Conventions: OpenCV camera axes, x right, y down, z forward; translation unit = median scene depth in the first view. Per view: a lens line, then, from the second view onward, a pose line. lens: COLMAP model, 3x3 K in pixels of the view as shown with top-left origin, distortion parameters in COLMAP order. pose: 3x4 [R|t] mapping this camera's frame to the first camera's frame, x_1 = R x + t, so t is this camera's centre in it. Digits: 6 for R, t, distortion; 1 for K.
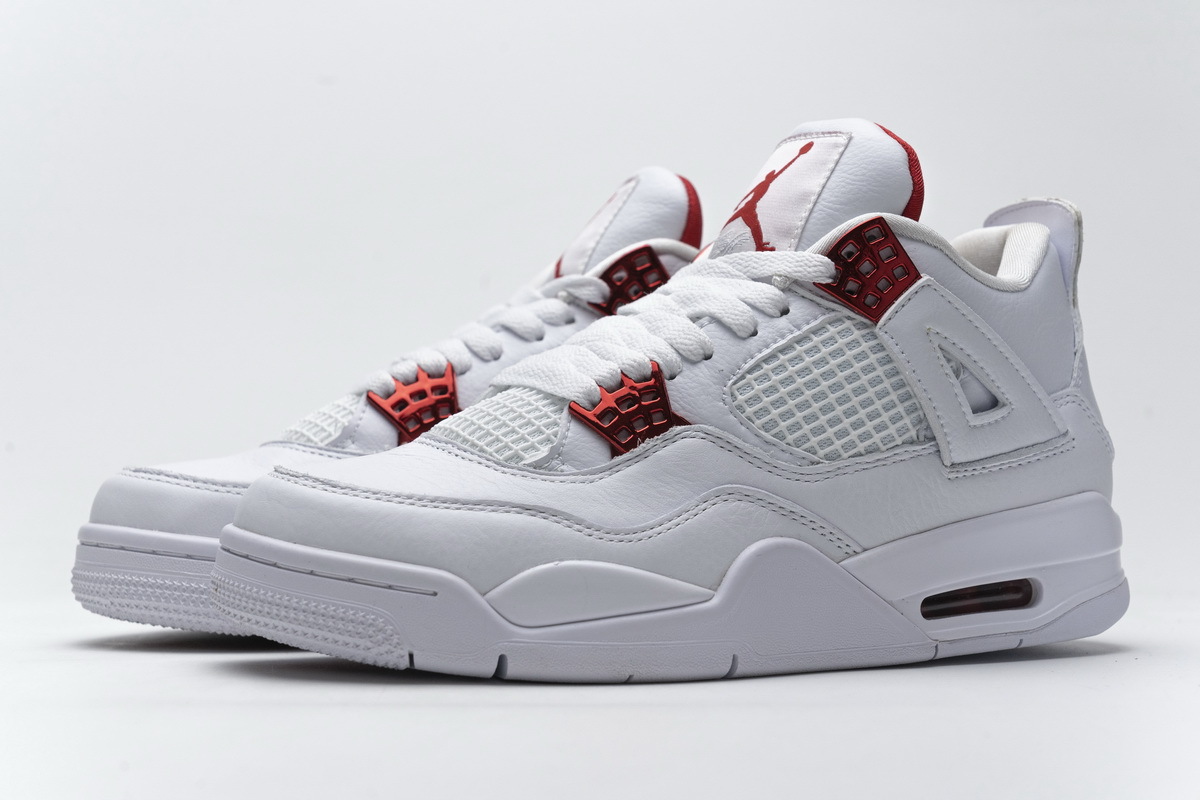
lens RADIAL K [[2426.2, 0, 600.0], [0, 2426.2, 400.0], [0, 0, 1]] dist [-0.010364, 0.101047]
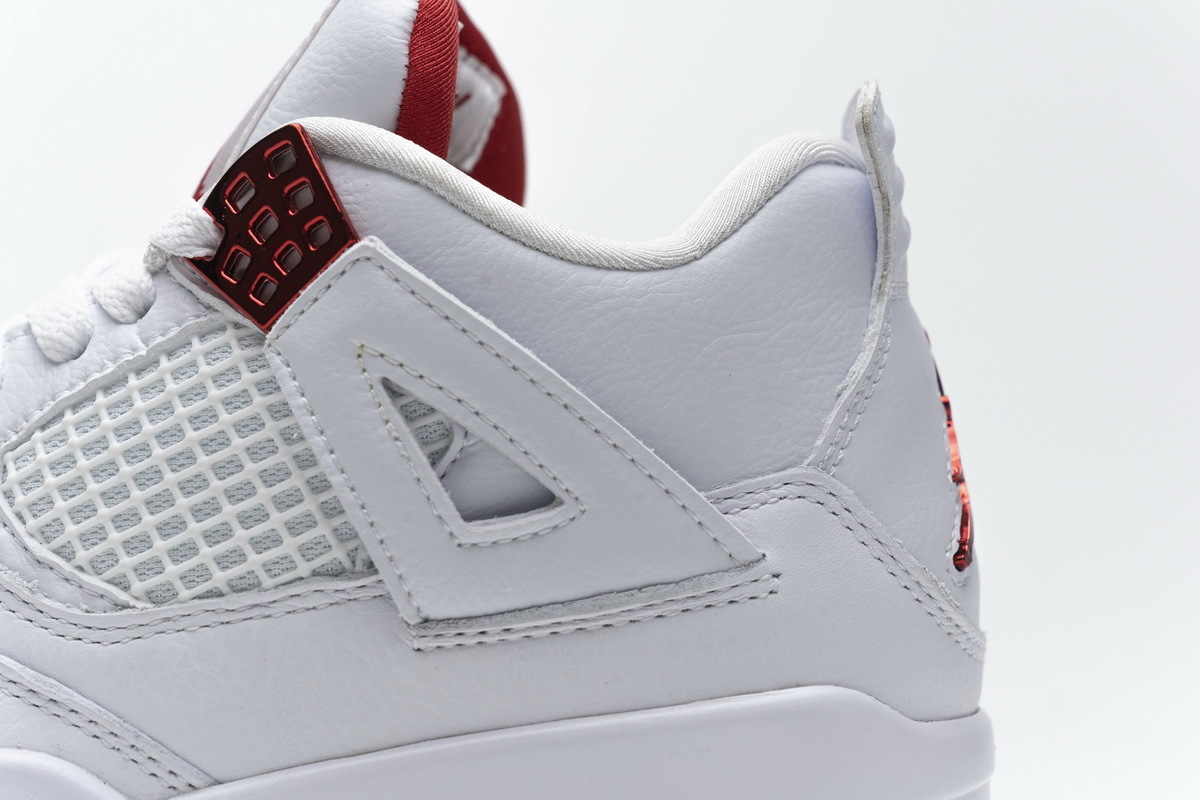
lens RADIAL K [[2426.2, 0, 600.0], [0, 2426.2, 400.0], [0, 0, 1]] dist [-0.010364, 0.101047]
pose [[0.867065, 0.014815, -0.497975, 0.428381], [-0.014501, 0.999885, 0.004498, -0.021424], [0.497984, 0.003322, 0.867180, 0.599713]]
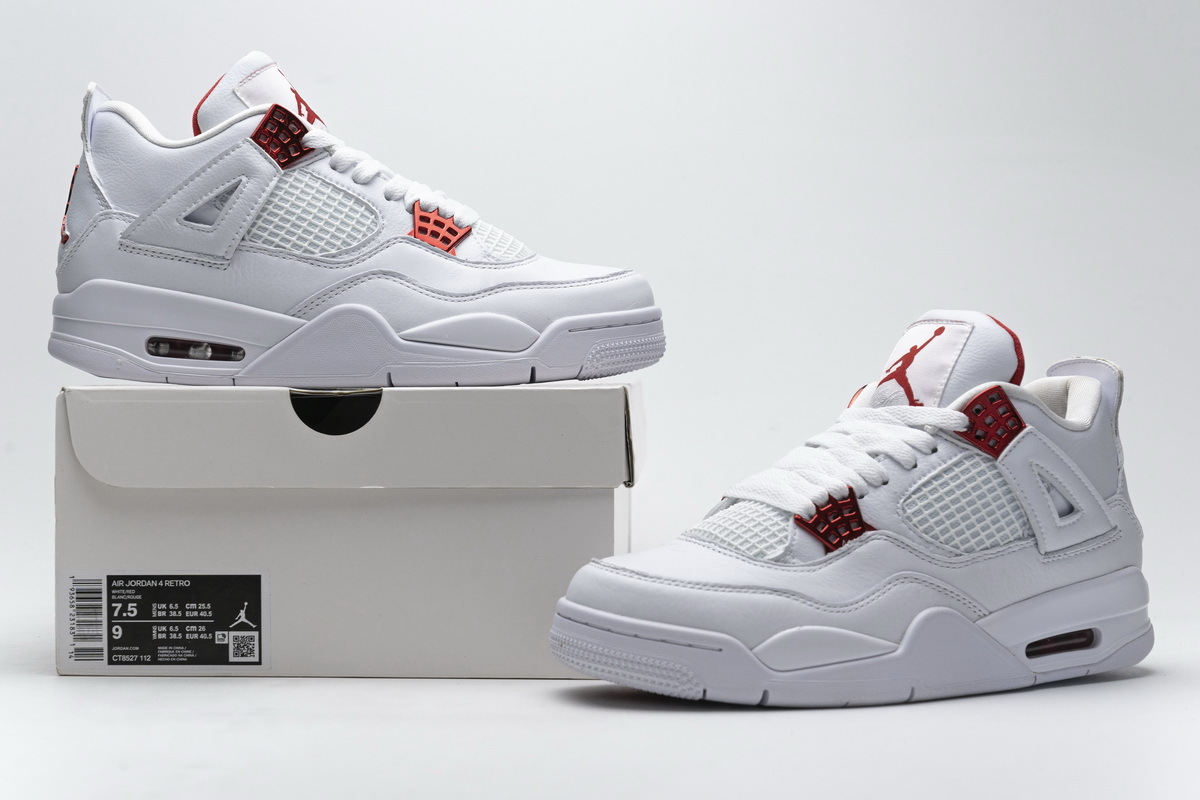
lens RADIAL K [[2426.2, 0, 600.0], [0, 2426.2, 400.0], [0, 0, 1]] dist [-0.010364, 0.101047]
pose [[0.997762, -0.001709, 0.066838, -0.226269], [0.000213, 0.999749, 0.022381, -0.100881], [-0.066859, -0.022317, 0.997513, -0.454763]]
